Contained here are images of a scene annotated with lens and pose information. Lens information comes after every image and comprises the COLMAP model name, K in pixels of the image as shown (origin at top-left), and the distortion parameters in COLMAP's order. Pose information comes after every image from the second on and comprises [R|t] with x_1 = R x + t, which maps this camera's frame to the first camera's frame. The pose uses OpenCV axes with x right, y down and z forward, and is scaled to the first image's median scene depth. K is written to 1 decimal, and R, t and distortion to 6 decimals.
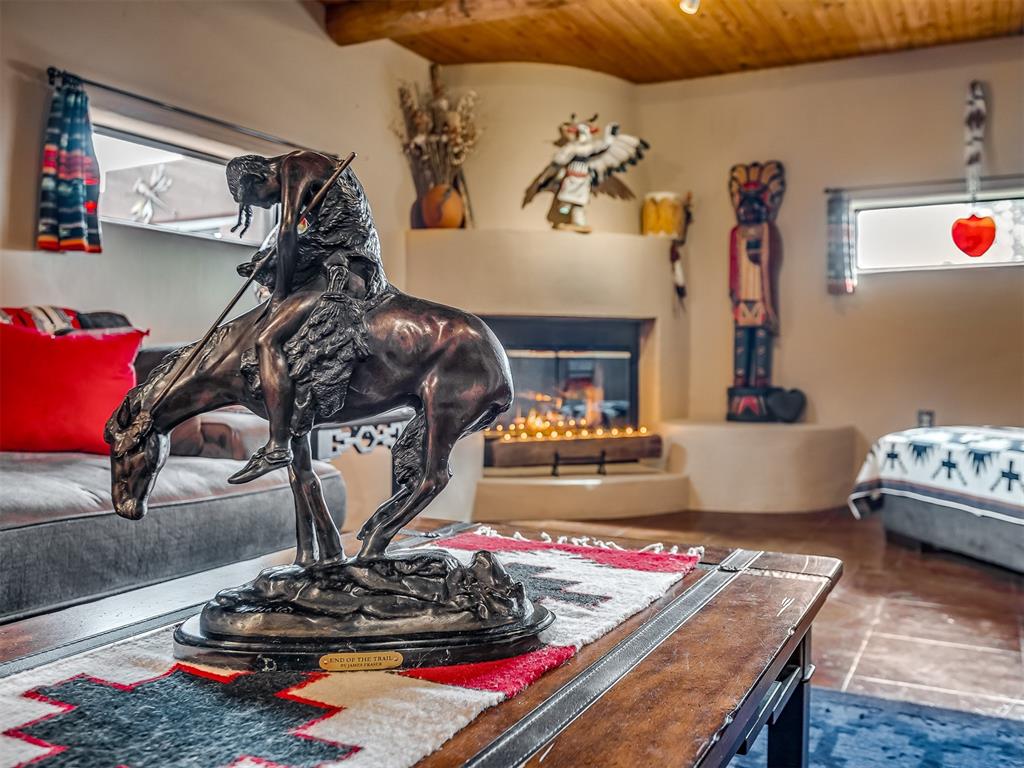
lens RADIAL K [[913.0, 0, 543.1], [0, 913.0, 380.1], [0, 0, 1]] dist [-0.011972, 0.001398]
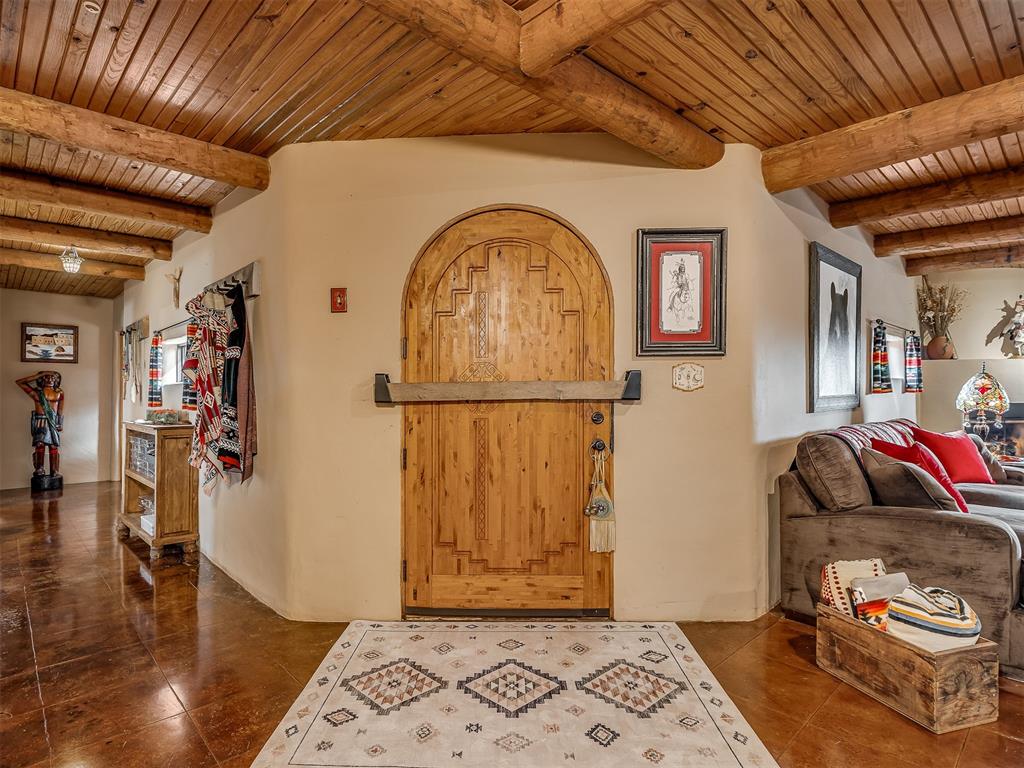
lens RADIAL K [[562.9, 0, 456.5], [0, 562.9, 391.1], [0, 0, 1]] dist [-0.001812, -0.008767]
pose [[0.928690, -0.011637, -0.370673, -0.626597], [0.003736, 0.999750, -0.022026, -0.073655], [0.370837, 0.019071, 0.928502, -0.494044]]
